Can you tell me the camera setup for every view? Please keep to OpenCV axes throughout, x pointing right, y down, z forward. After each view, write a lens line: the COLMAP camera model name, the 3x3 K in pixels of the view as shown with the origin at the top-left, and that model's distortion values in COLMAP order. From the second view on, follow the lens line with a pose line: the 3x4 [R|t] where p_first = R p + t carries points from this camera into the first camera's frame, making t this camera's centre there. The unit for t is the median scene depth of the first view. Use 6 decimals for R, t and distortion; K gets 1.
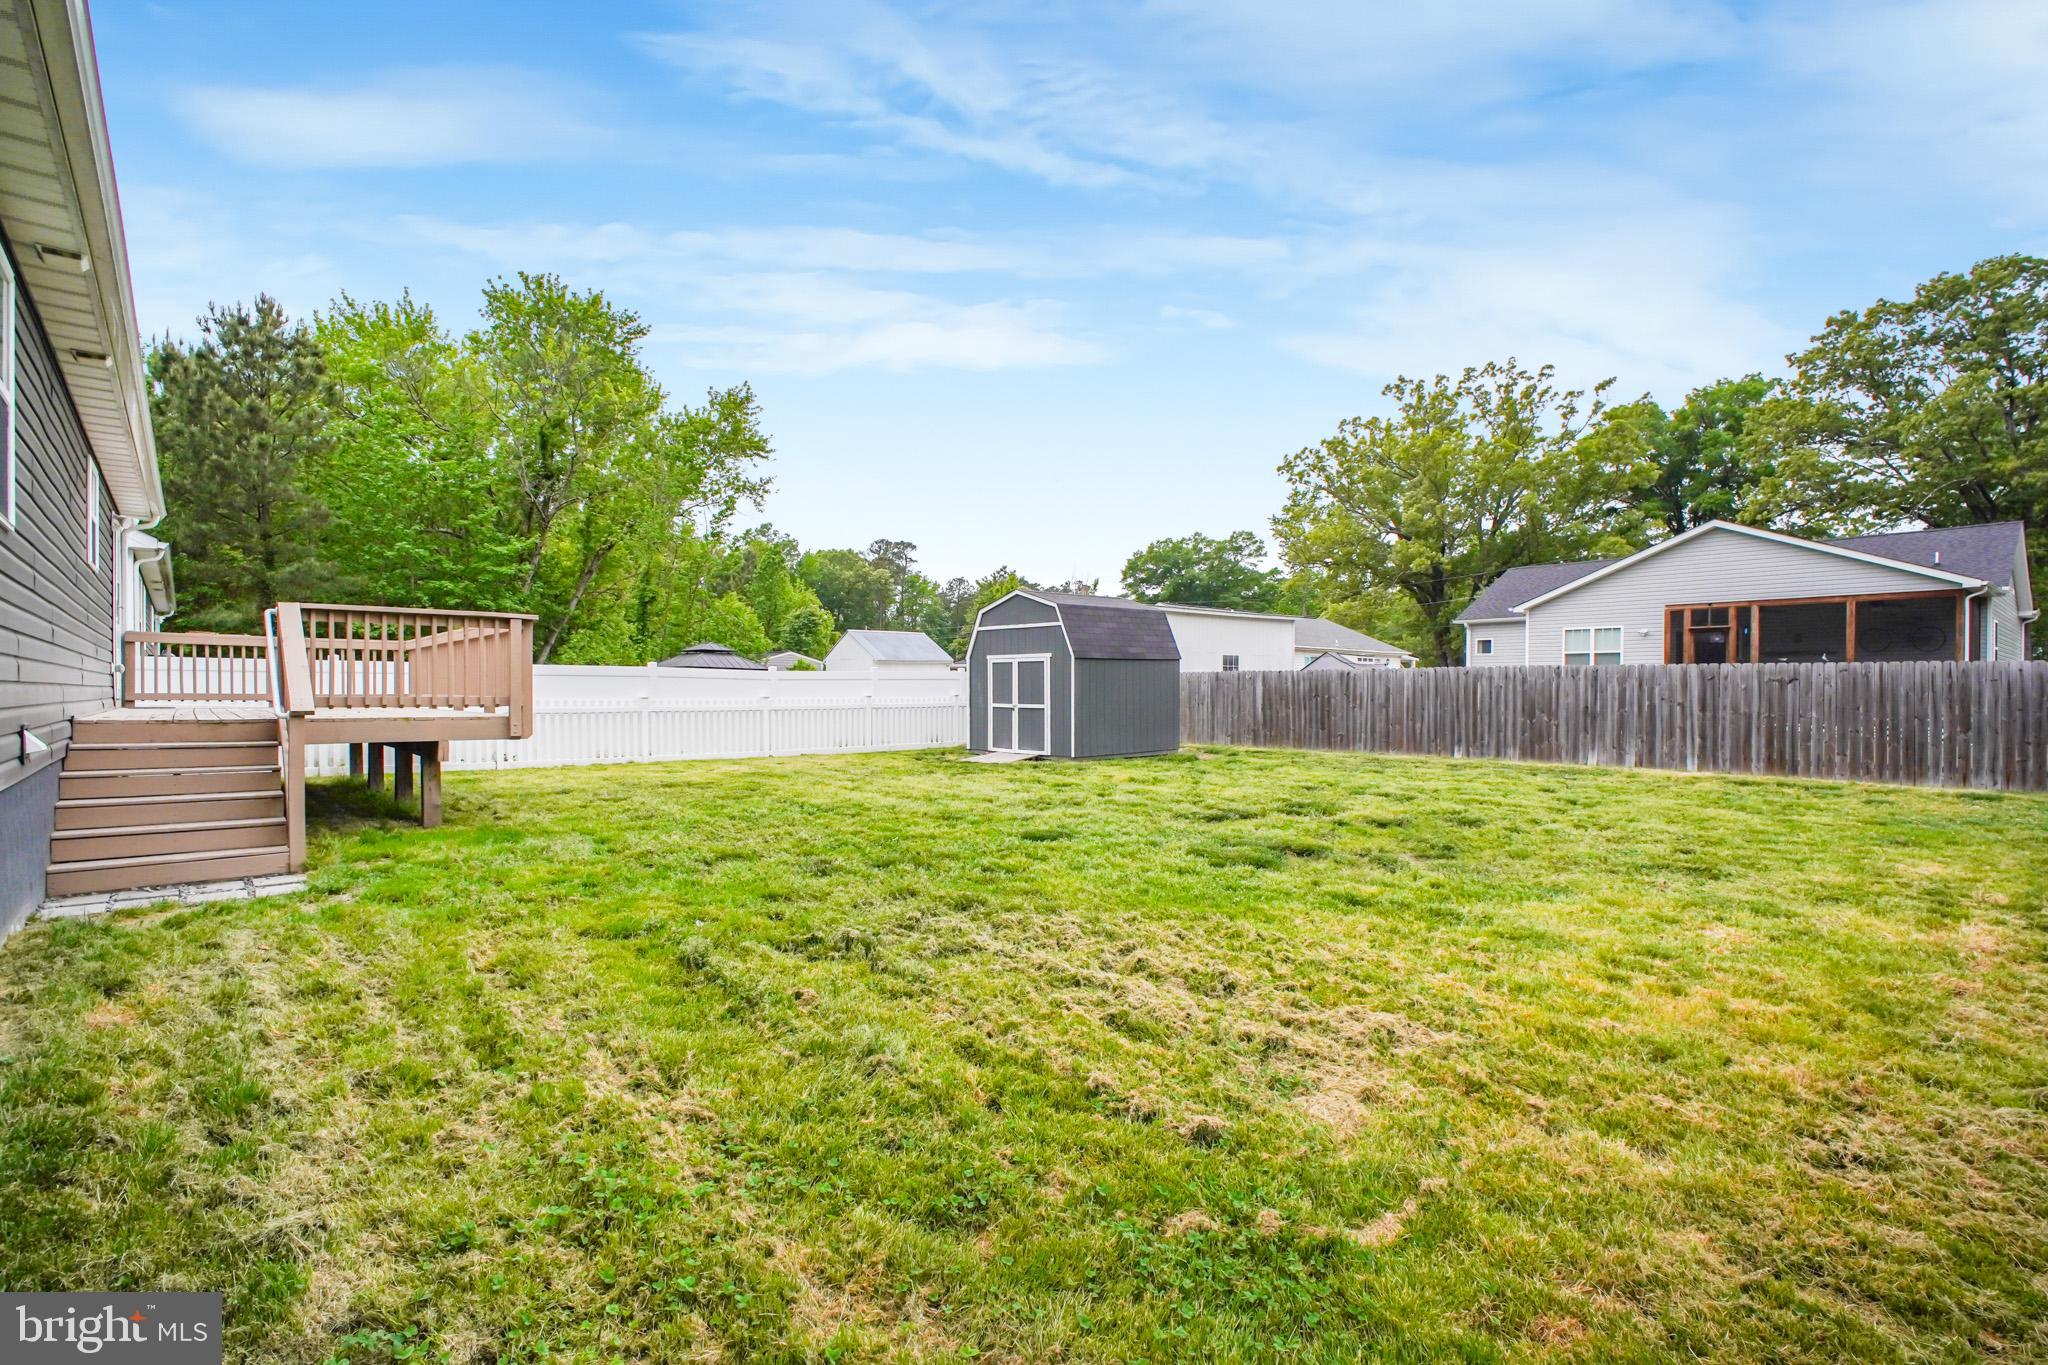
lens RADIAL K [[928.9, 0, 1007.1], [0, 928.9, 718.7], [0, 0, 1]] dist [0.003615, -0.006234]
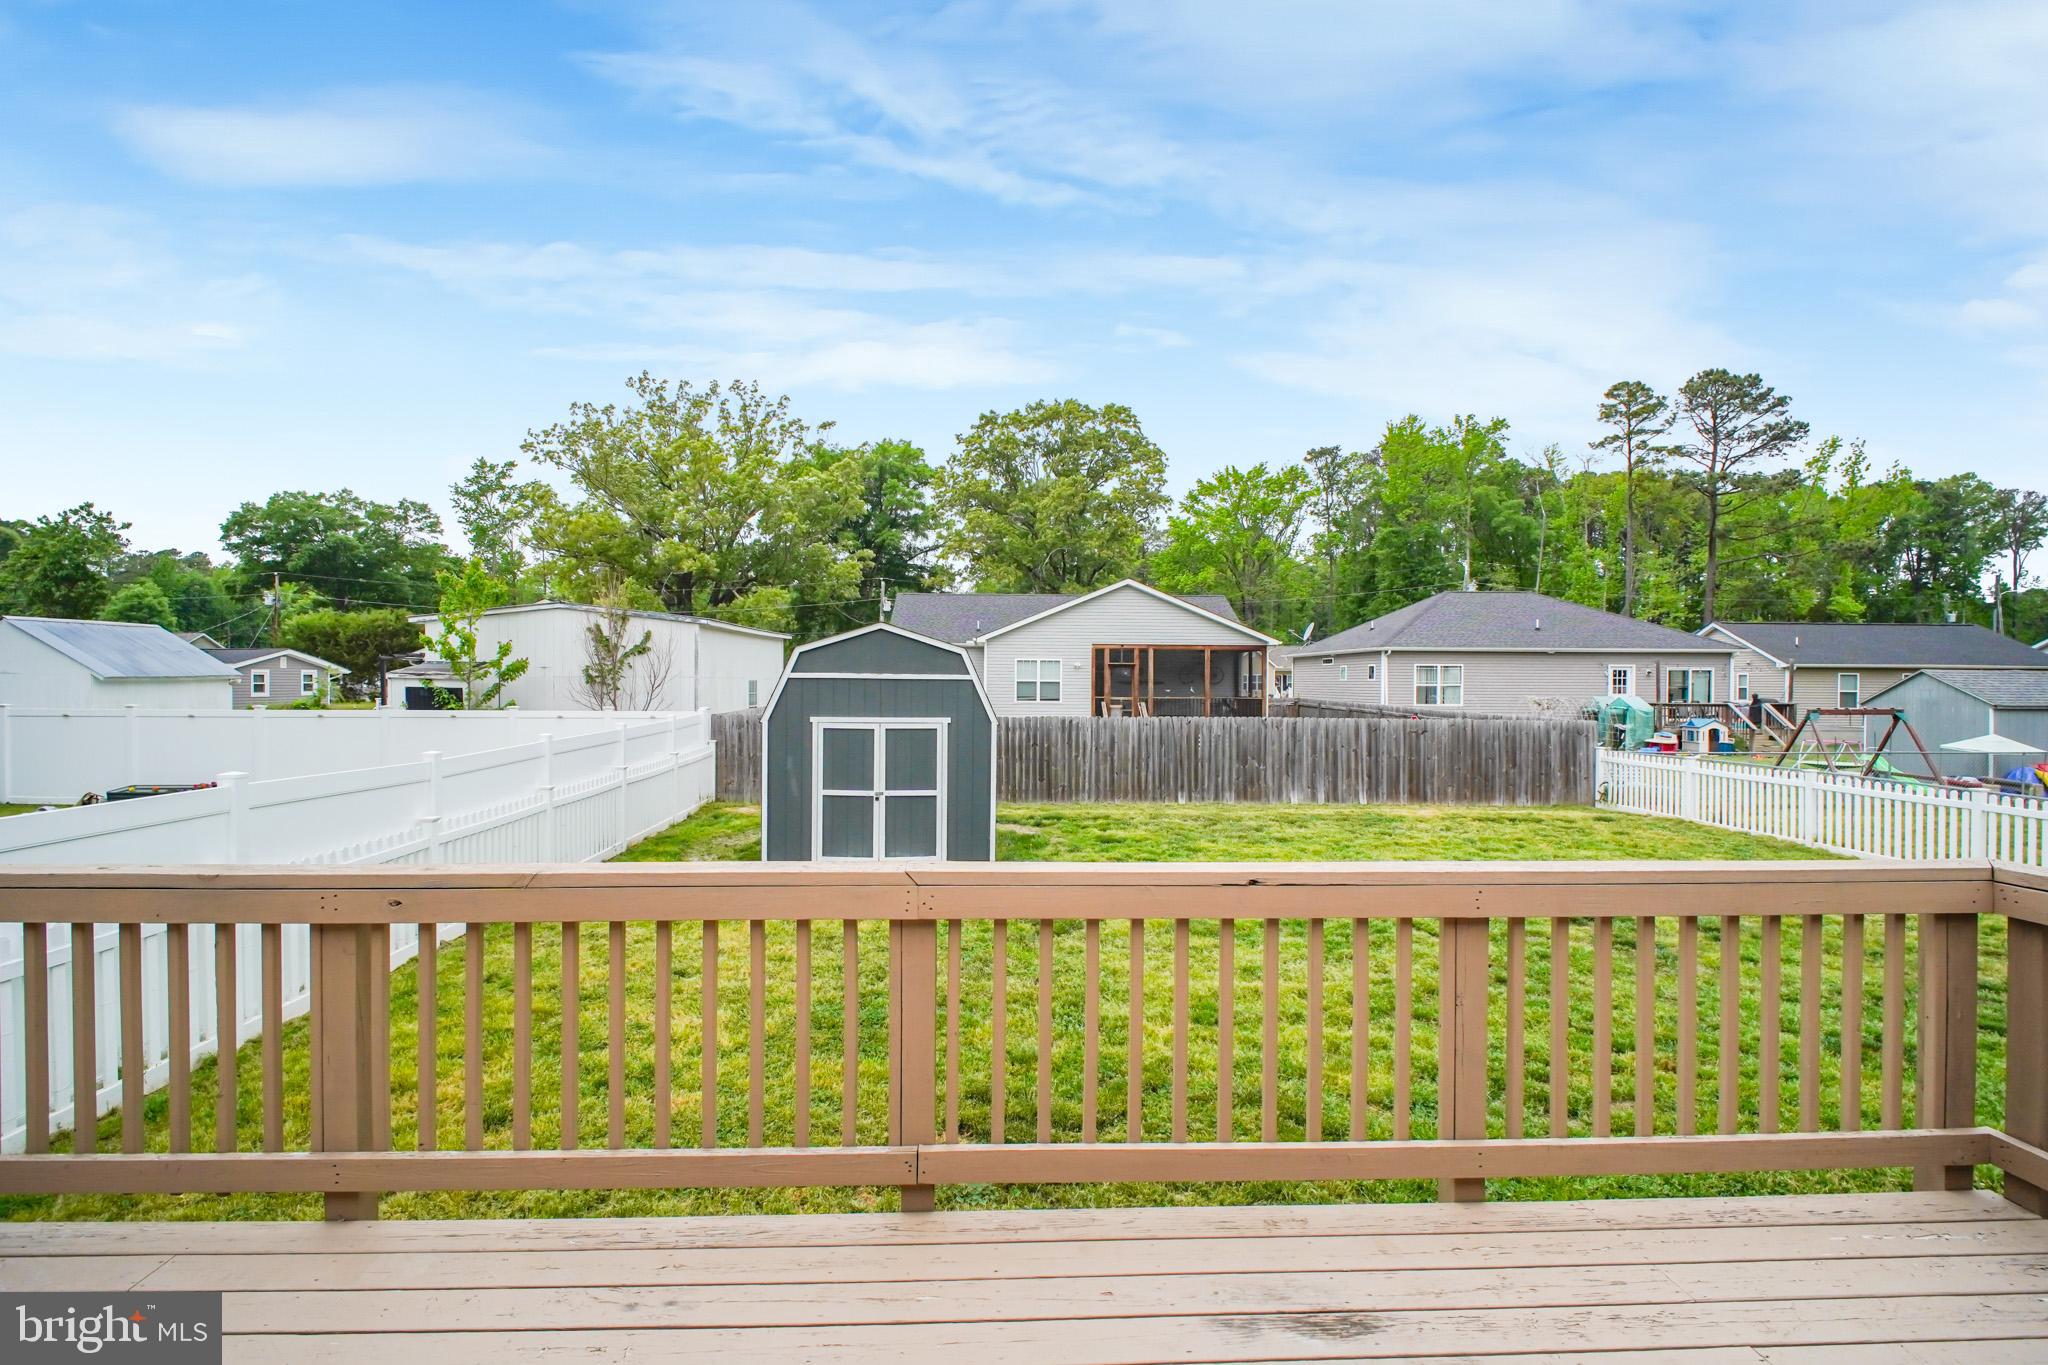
lens RADIAL K [[928.9, 0, 1010.2], [0, 928.9, 693.0], [0, 0, 1]] dist [0.003615, -0.006234]
pose [[0.627699, -0.007681, 0.778418, -0.267154], [0.020061, 0.999779, -0.006311, -0.047441], [-0.778197, 0.019578, 0.627715, 0.295188]]
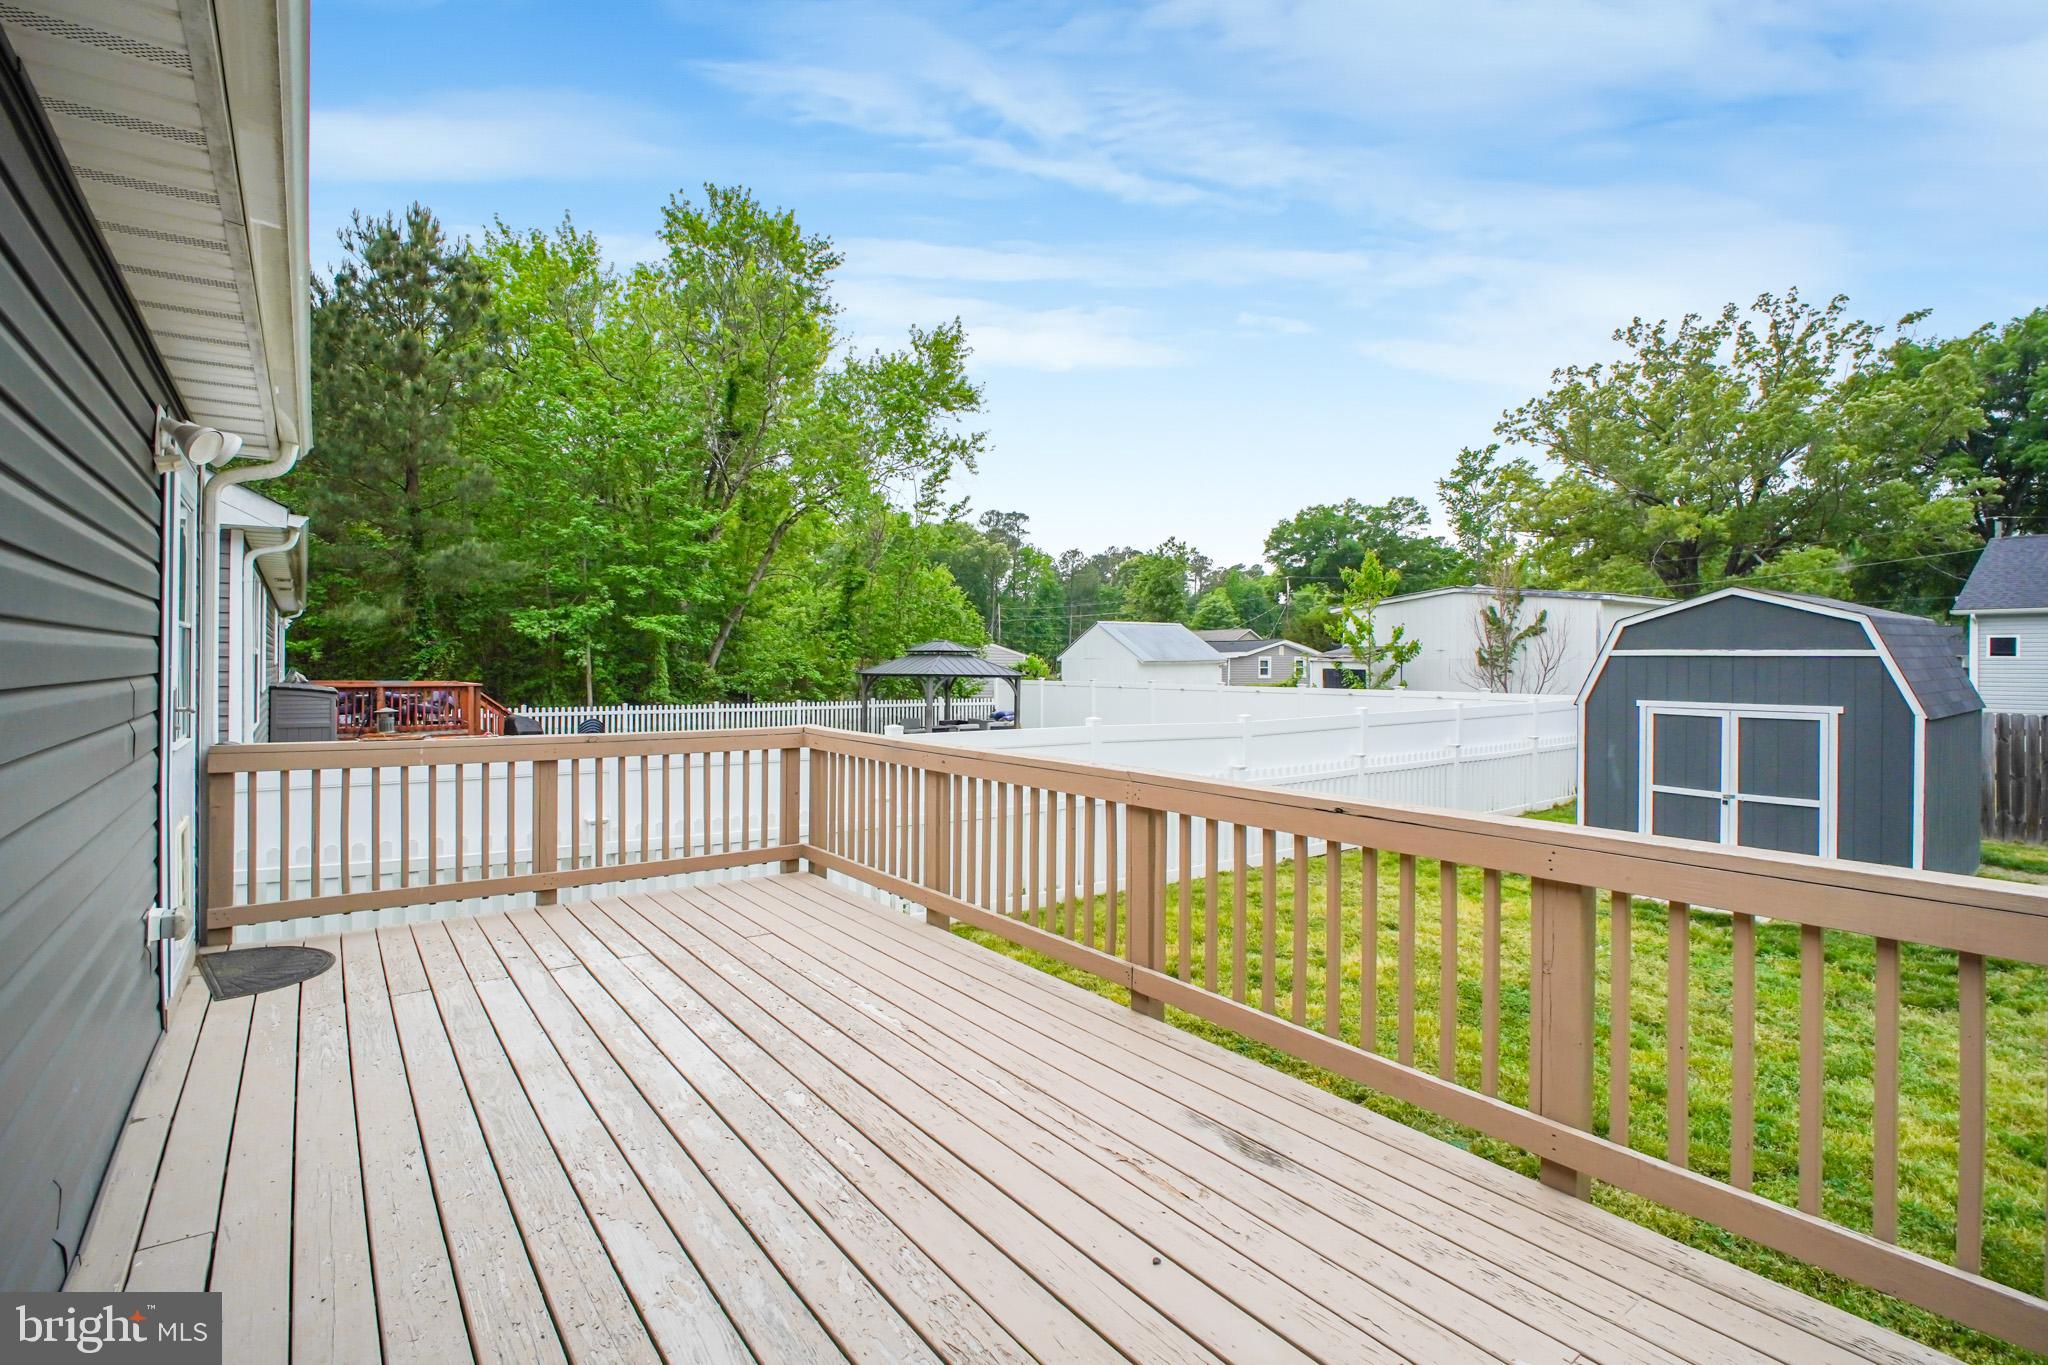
lens RADIAL K [[959.0, 0, 1008.2], [0, 959.0, 660.3], [0, 0, 1]] dist [0.002015, -0.006044]
pose [[0.996189, 0.002635, -0.087178, -0.215922], [-0.005713, 0.999369, -0.035070, -0.042509], [0.087030, 0.035434, 0.995575, 0.232051]]
